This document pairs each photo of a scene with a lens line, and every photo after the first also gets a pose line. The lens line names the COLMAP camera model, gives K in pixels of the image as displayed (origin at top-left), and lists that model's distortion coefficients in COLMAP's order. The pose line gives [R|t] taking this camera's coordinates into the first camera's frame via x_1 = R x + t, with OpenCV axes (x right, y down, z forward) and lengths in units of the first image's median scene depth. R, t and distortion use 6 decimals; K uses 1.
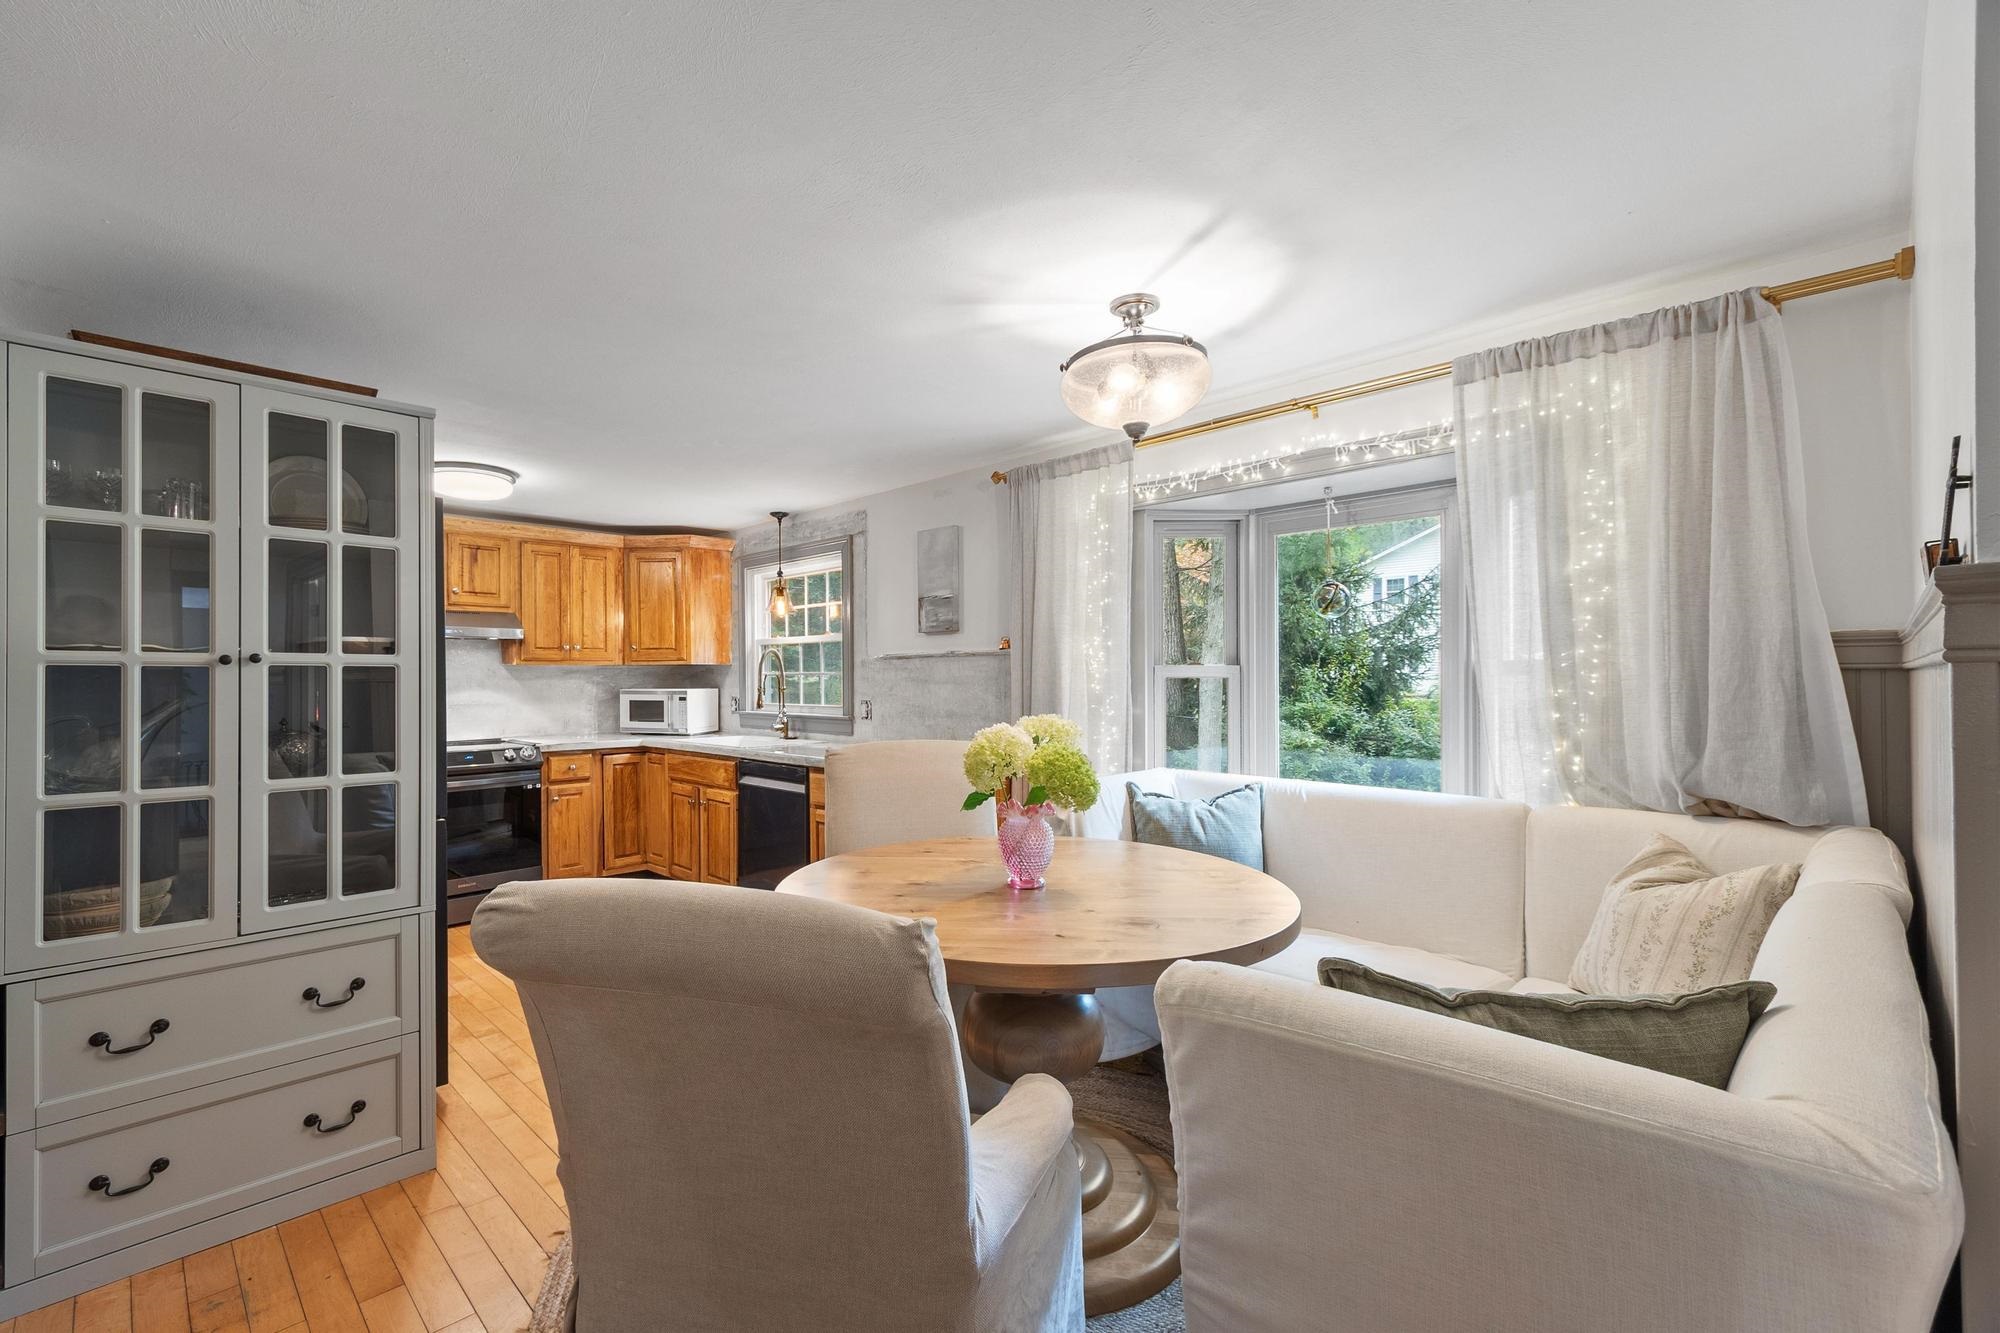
lens RADIAL K [[894.0, 0, 1000.0], [0, 894.0, 666.5], [0, 0, 1]] dist [0.000005, -0.000038]
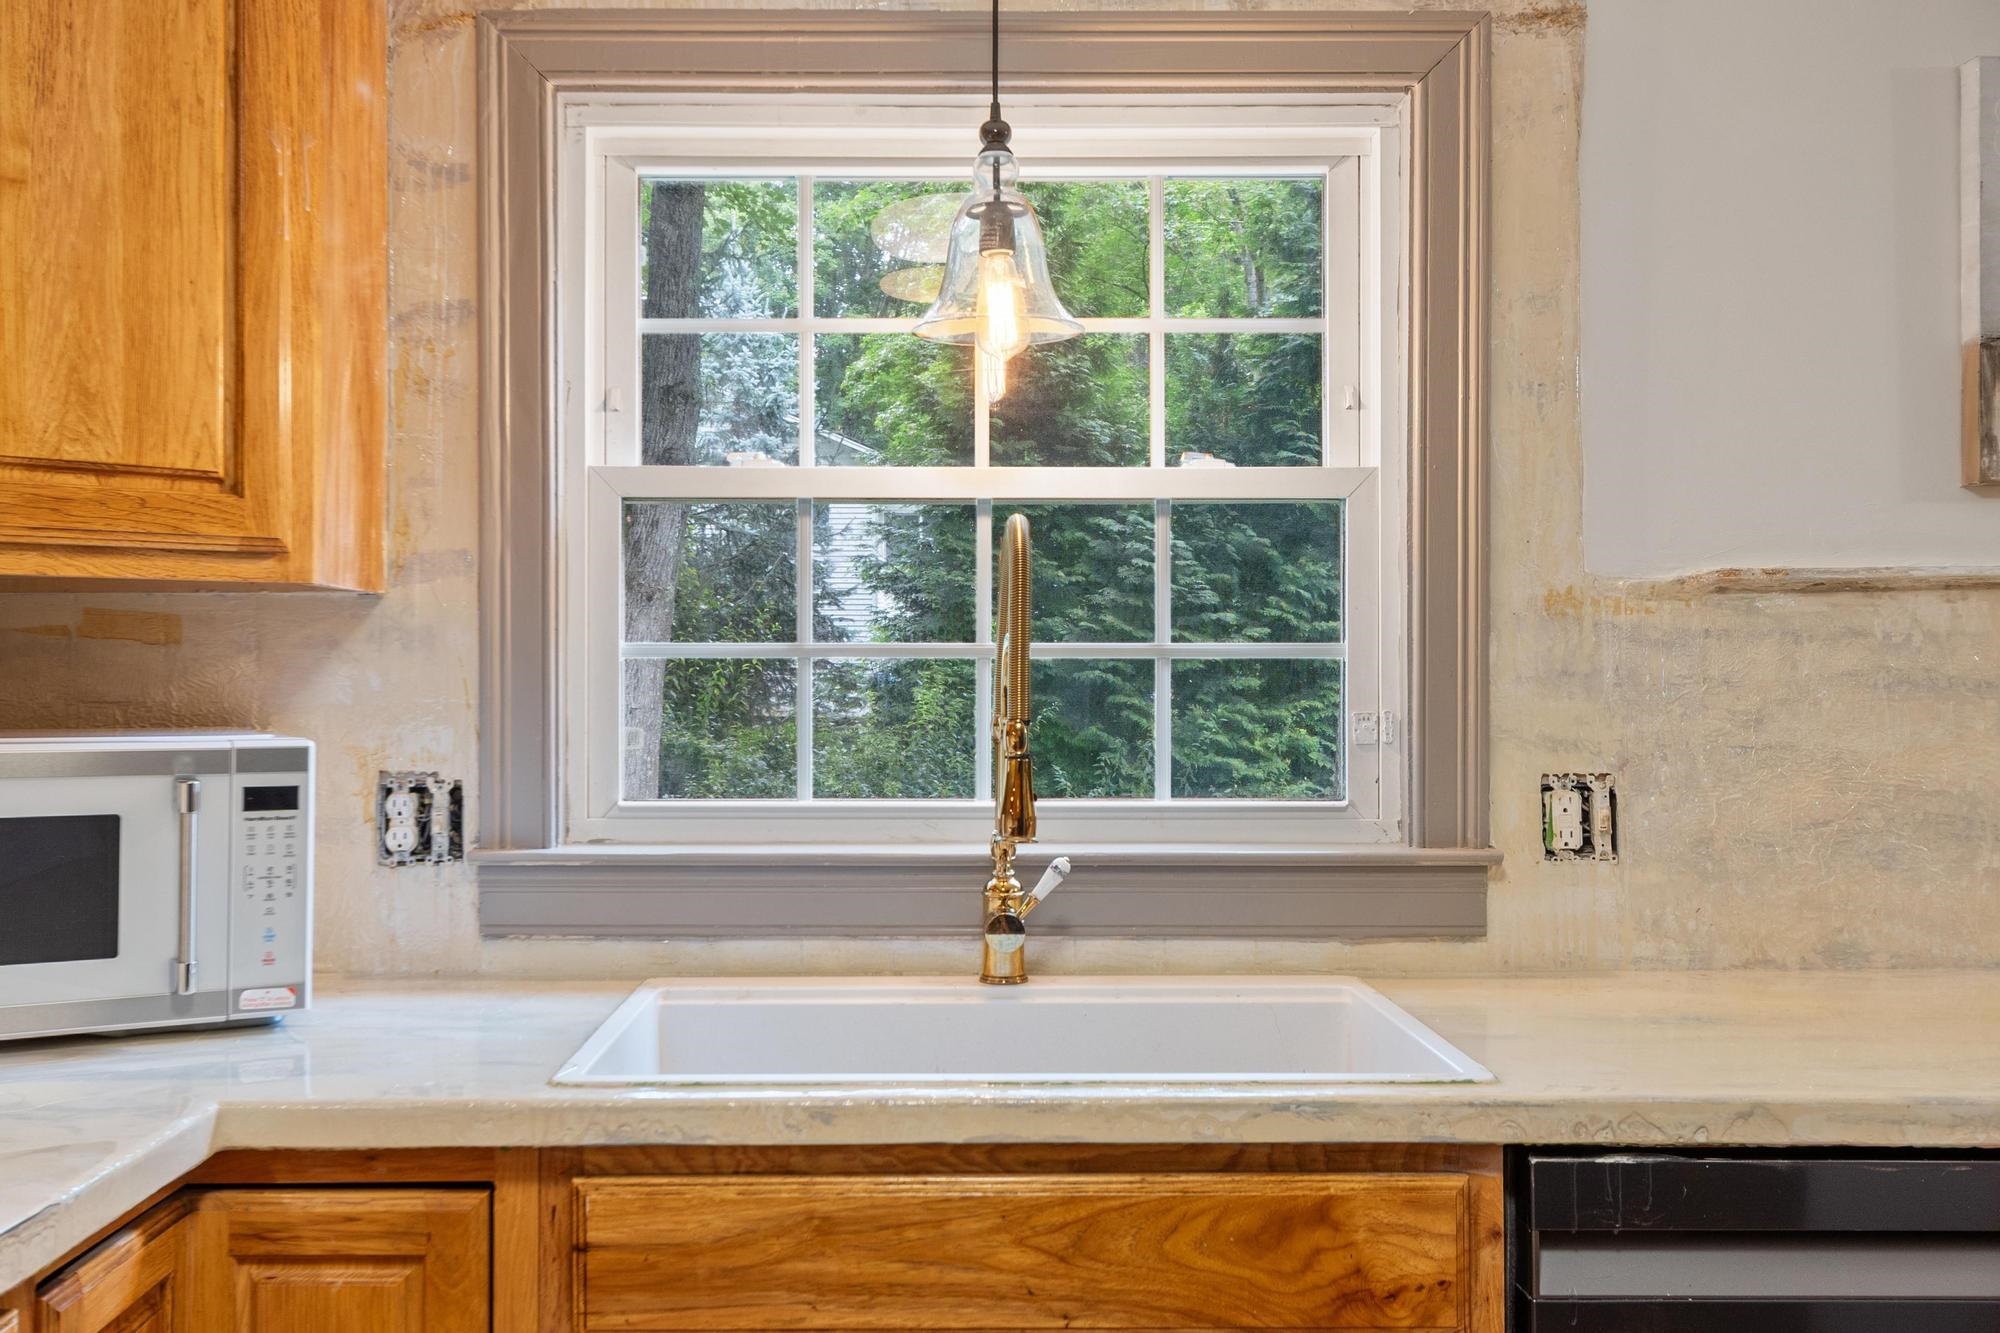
lens RADIAL K [[1749.5, 0, 1000.0], [0, 1749.5, 666.5], [0, 0, 1]] dist [0.003274, 0.001685]
pose [[0.707742, 0.011184, 0.706382, -0.553502], [-0.010618, 0.999930, -0.005194, 0.014641], [-0.706391, -0.003824, 0.707812, 0.786106]]
